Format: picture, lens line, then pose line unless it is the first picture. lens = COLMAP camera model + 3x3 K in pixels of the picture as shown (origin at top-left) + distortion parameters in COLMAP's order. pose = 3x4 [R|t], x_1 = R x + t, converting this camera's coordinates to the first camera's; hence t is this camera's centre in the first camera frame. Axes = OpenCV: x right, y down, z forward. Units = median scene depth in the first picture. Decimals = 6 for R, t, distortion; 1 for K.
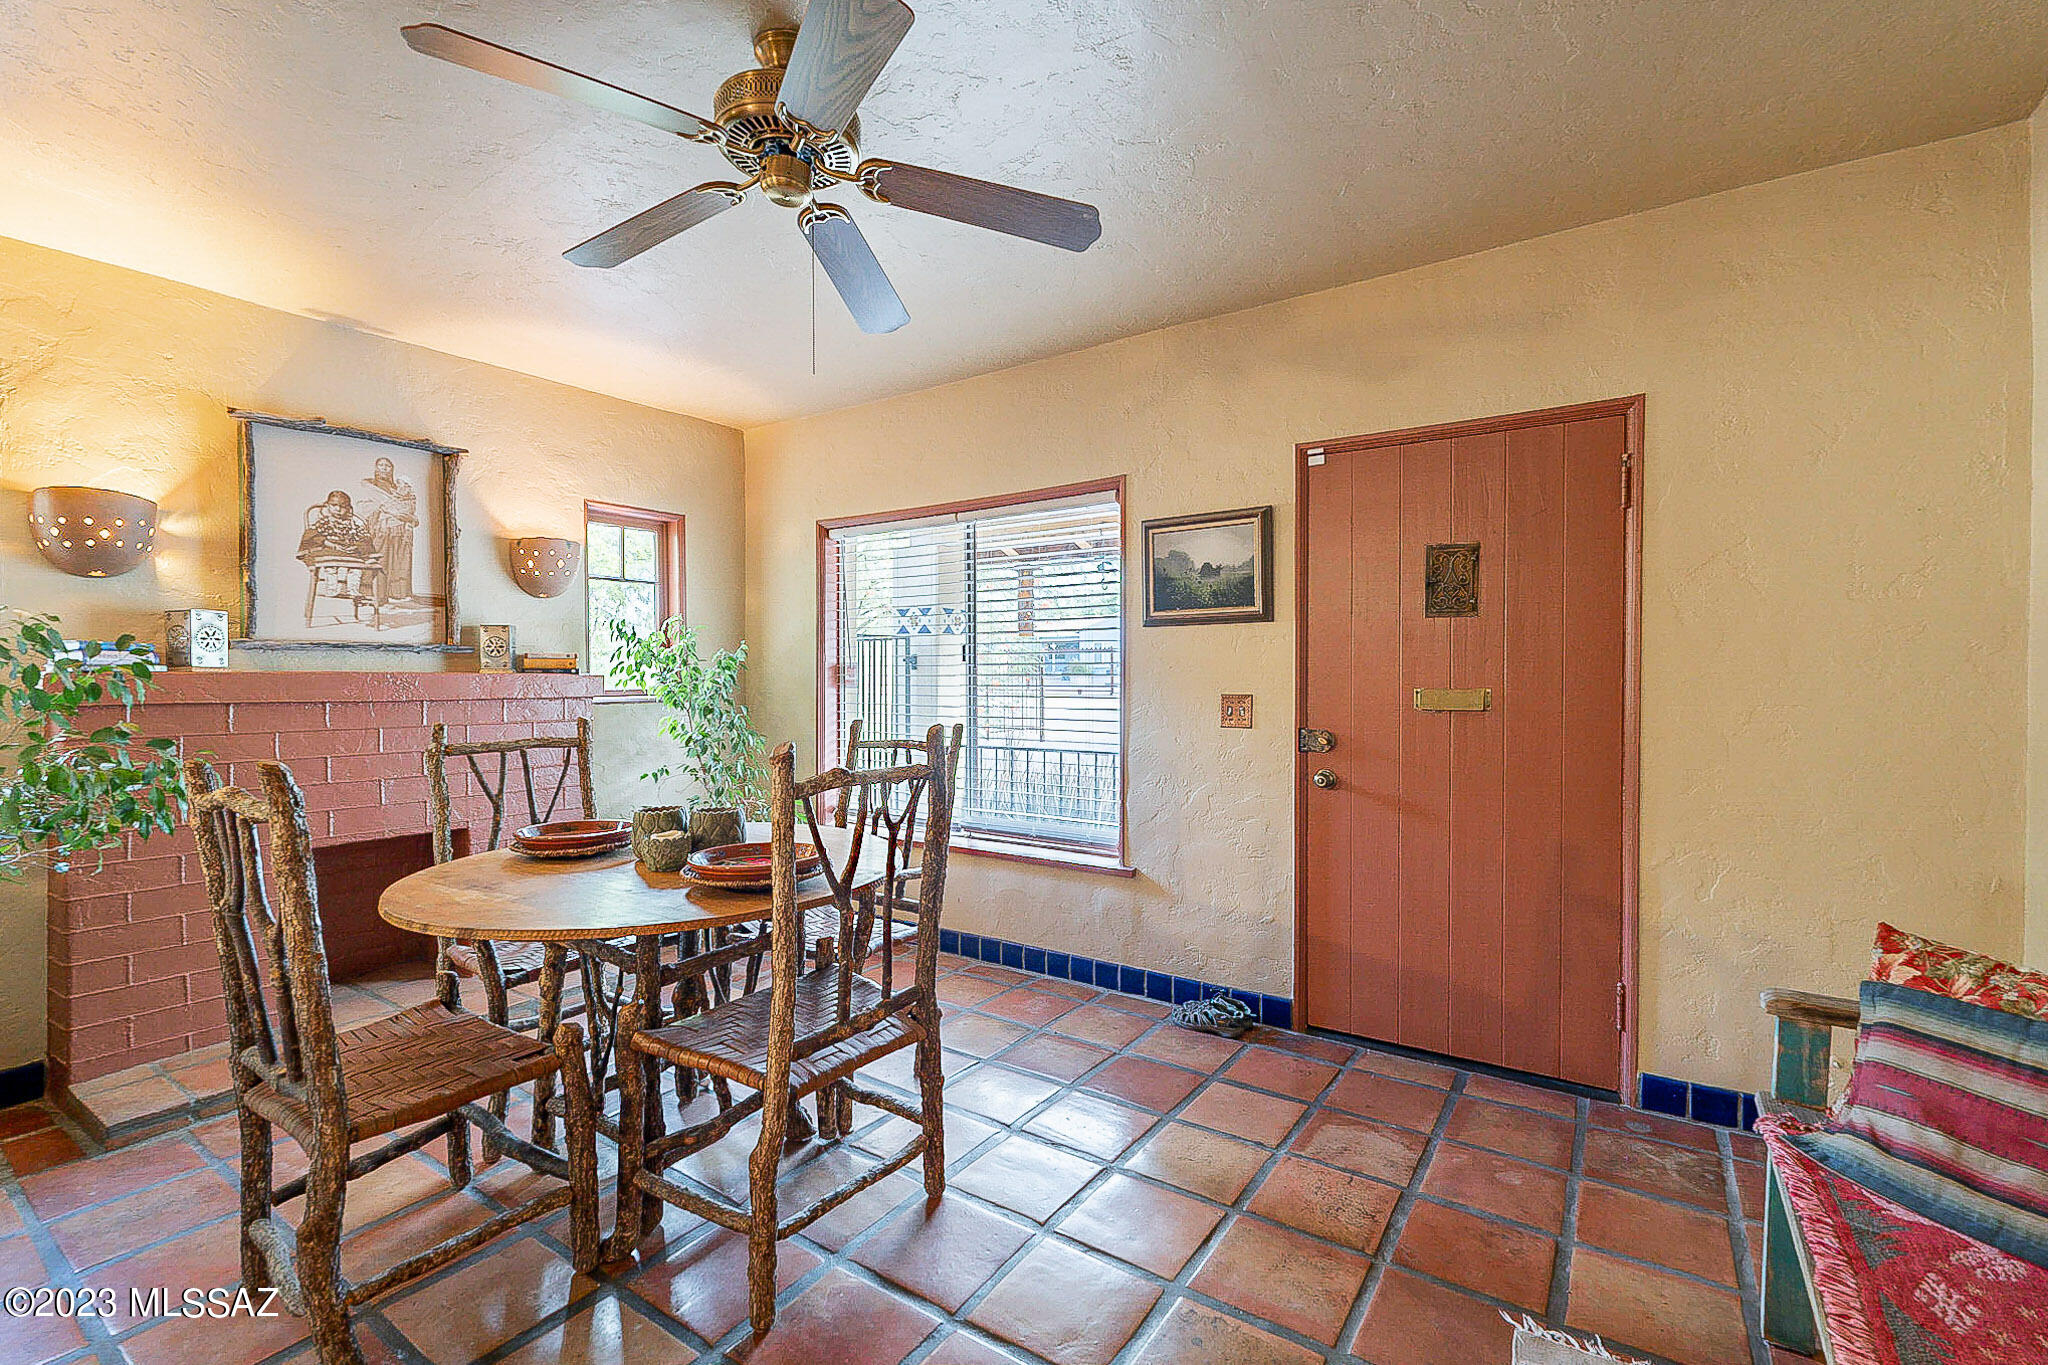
lens RADIAL K [[898.0, 0, 1024.0], [0, 898.0, 682.5], [0, 0, 1]] dist [0.000247, -0.000053]
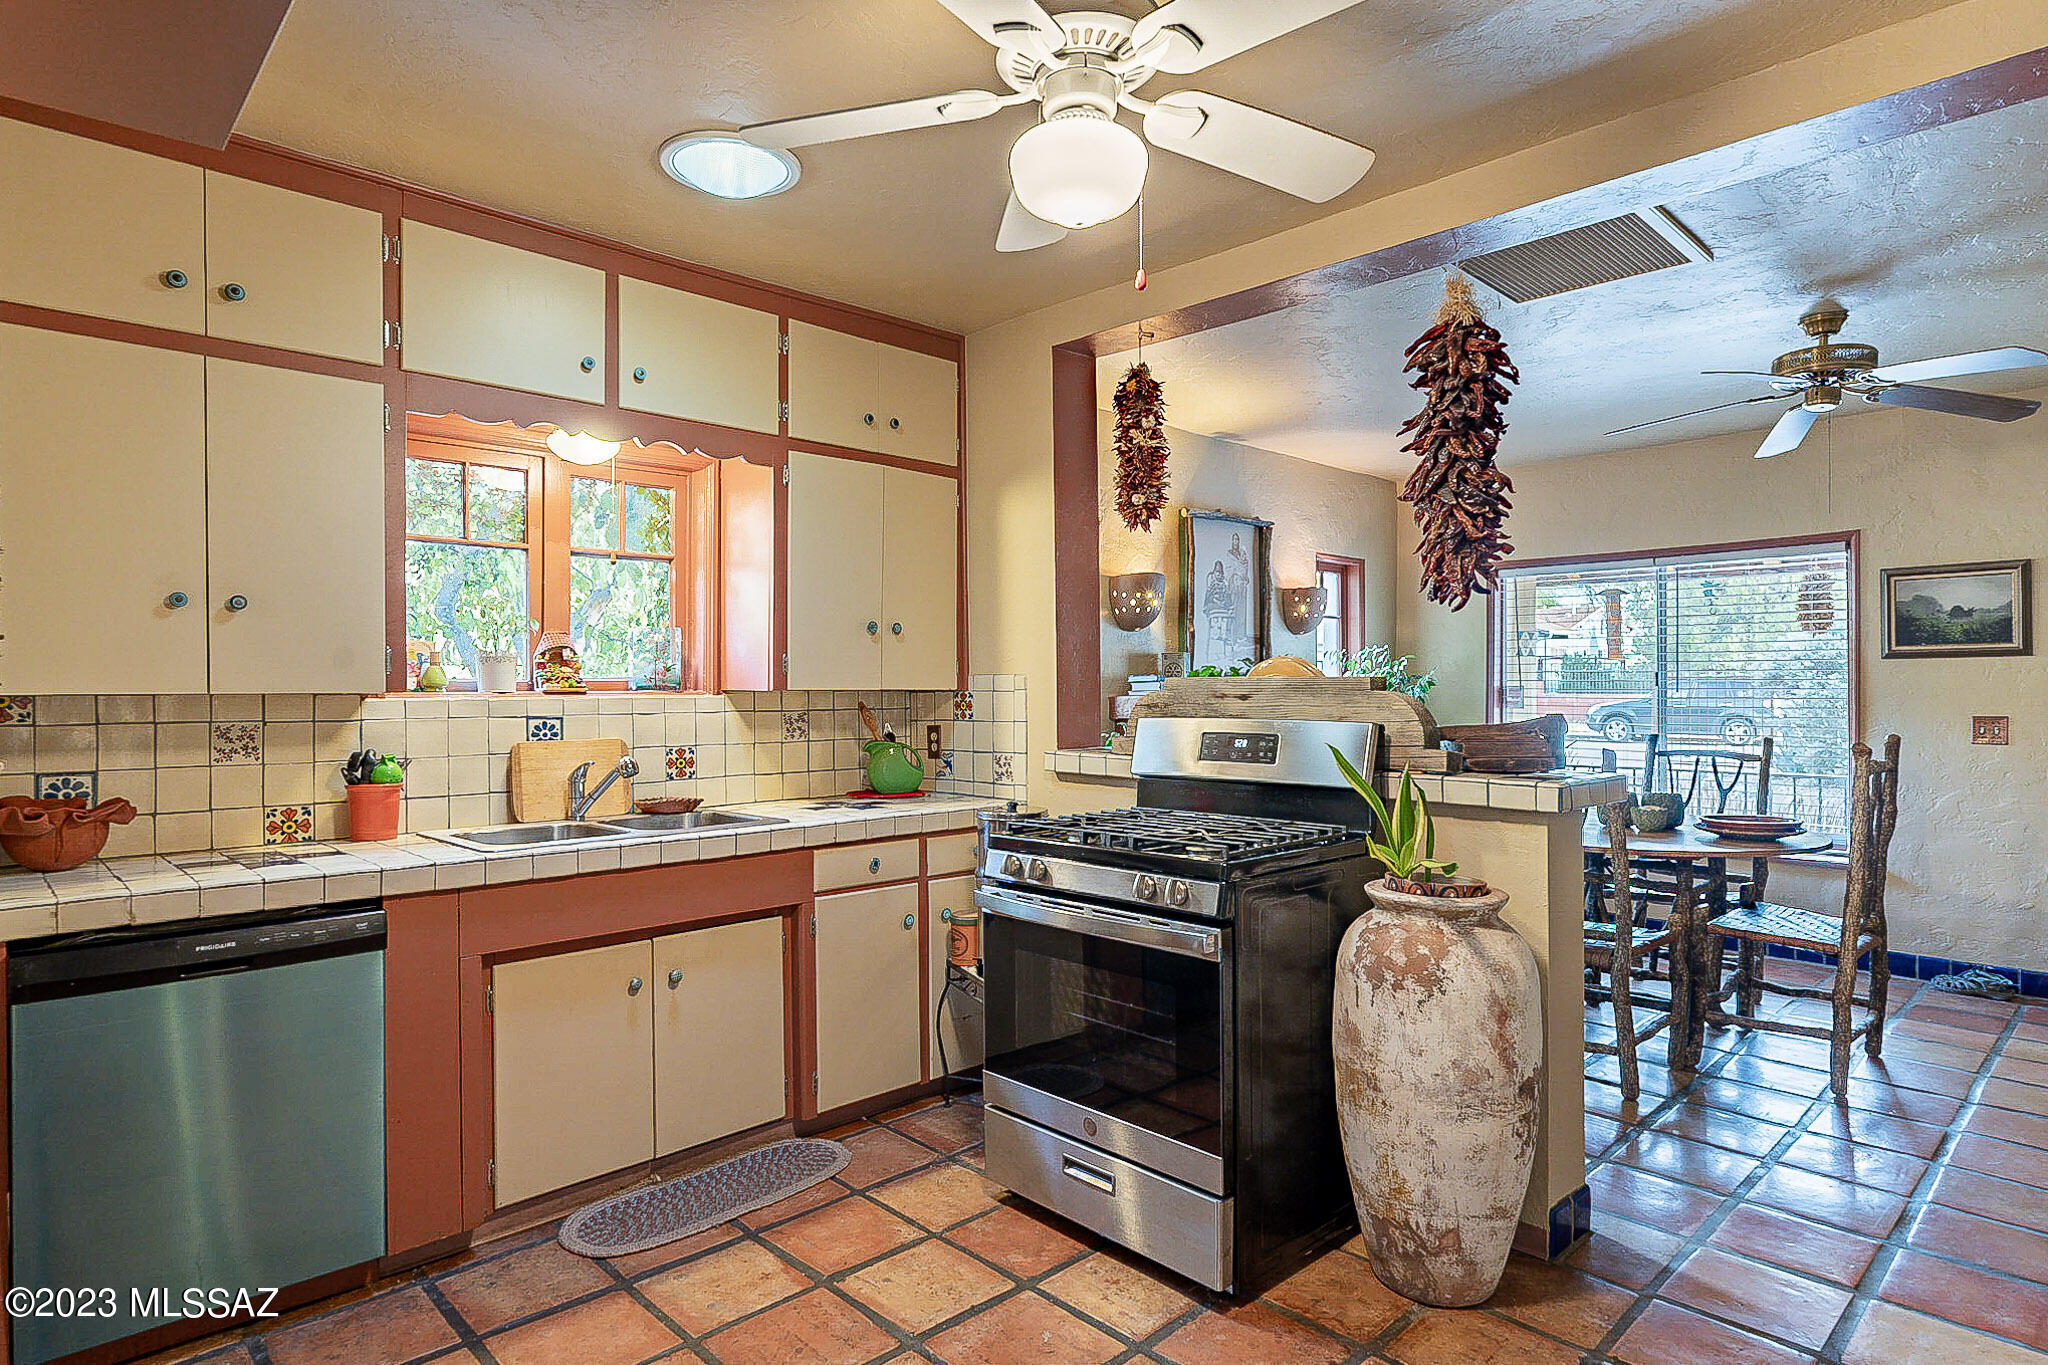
lens RADIAL K [[1126.1, 0, 1024.0], [0, 1126.1, 682.5], [0, 0, 1]] dist [0.001017, 0.001662]
pose [[0.978805, 0.001381, -0.204788, -0.681632], [-0.004363, 0.999891, -0.014110, -0.004670], [0.204746, 0.014705, 0.978705, -0.696144]]
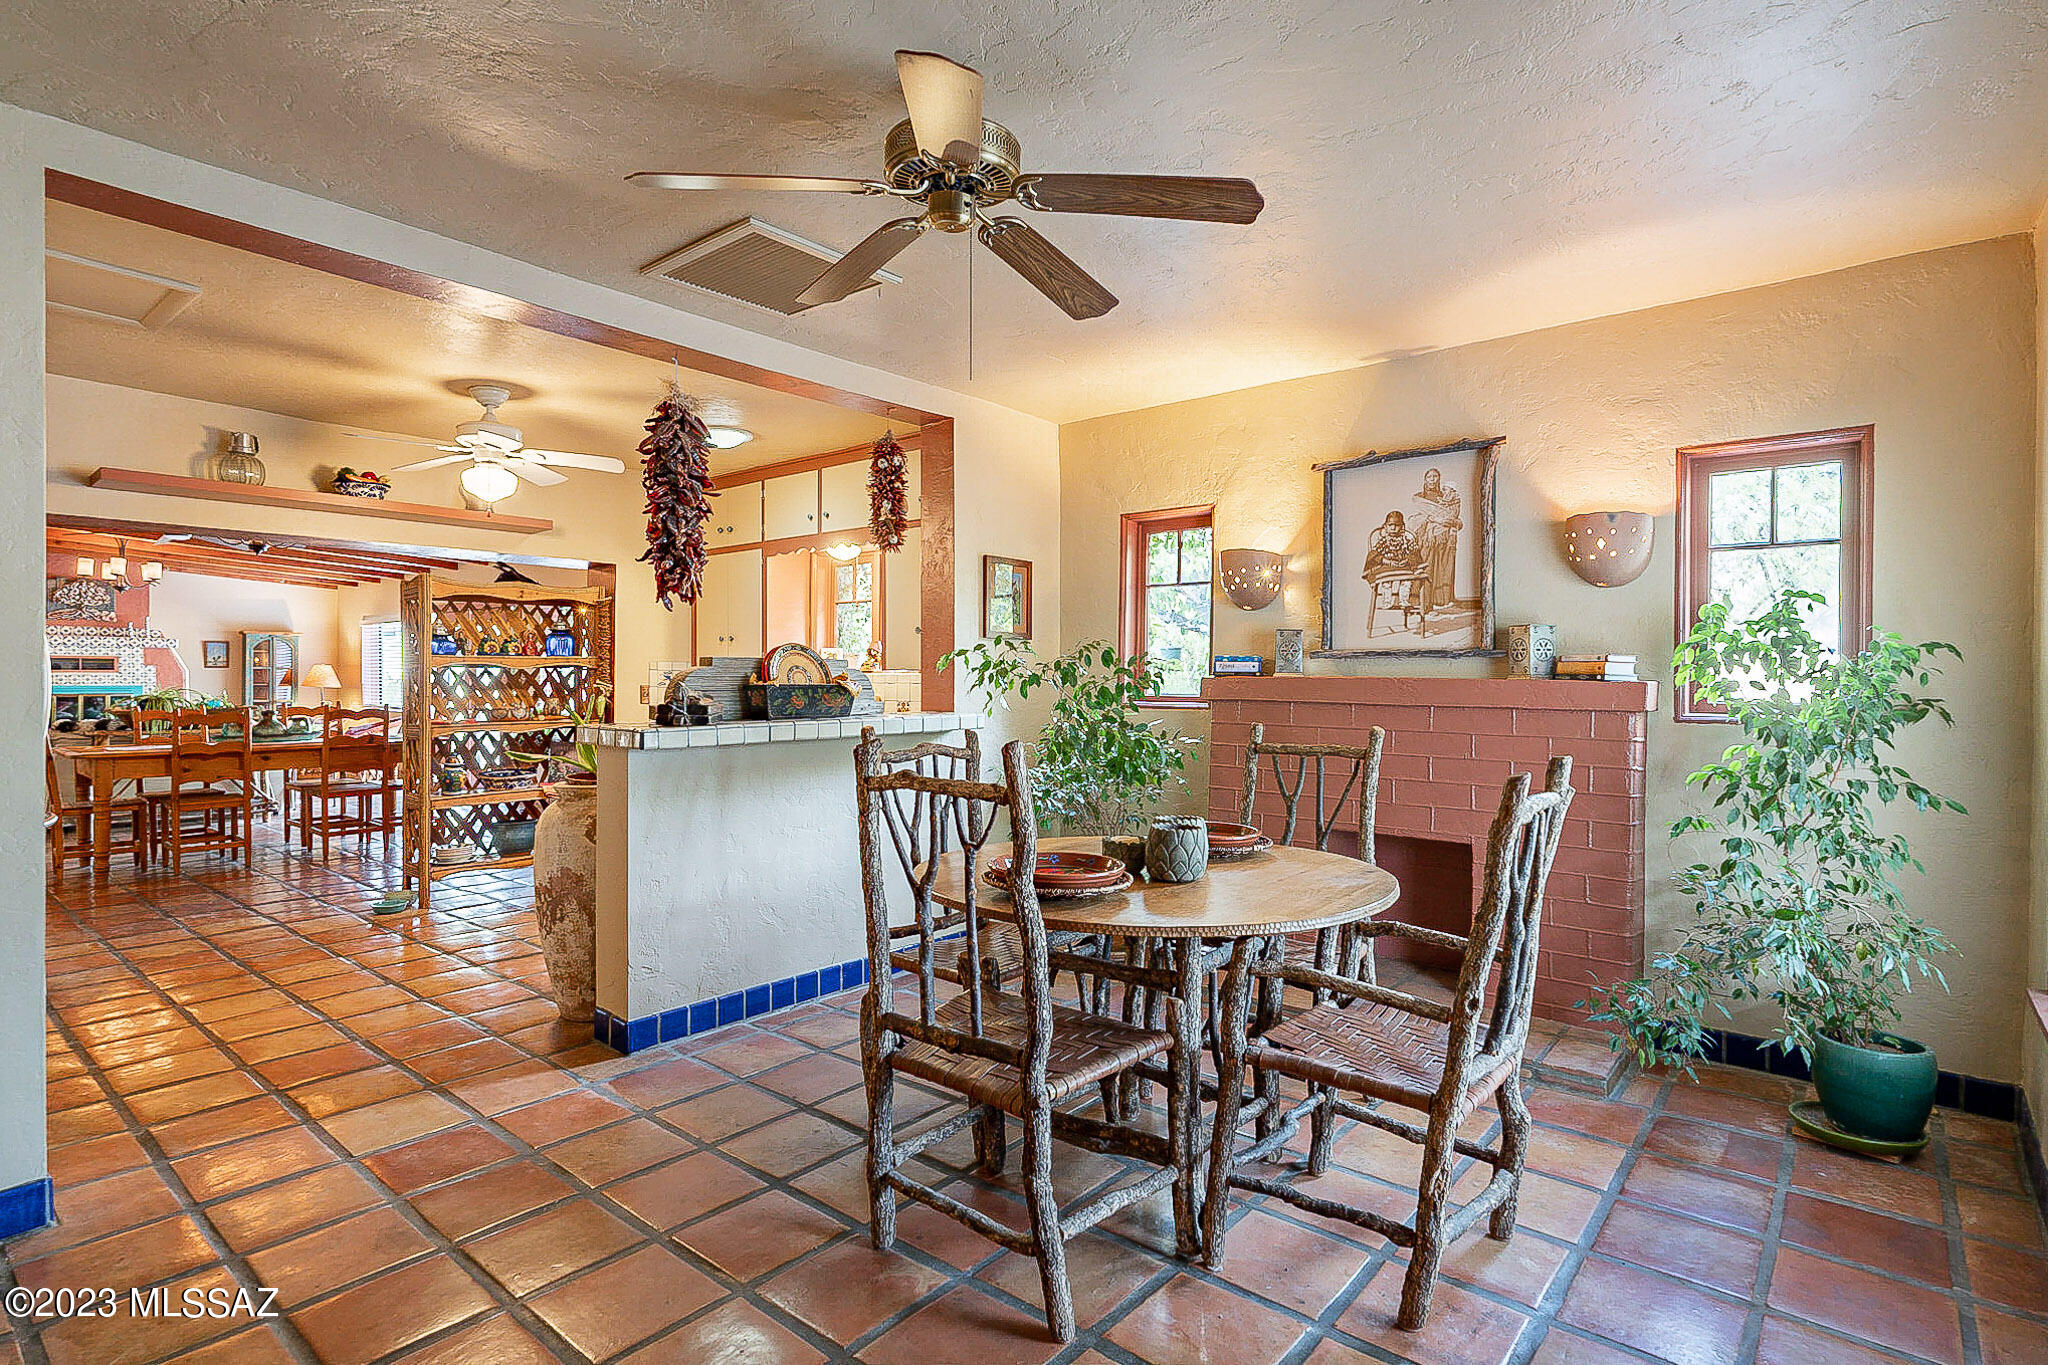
lens RADIAL K [[1046.4, 0, 1024.0], [0, 1046.4, 682.5], [0, 0, 1]] dist [0.018884, -0.000141]
pose [[-0.100161, 0.008255, -0.994937, 0.535894], [-0.013140, 0.999867, 0.009619, -0.011343], [0.994884, 0.014037, -0.100039, 0.662768]]
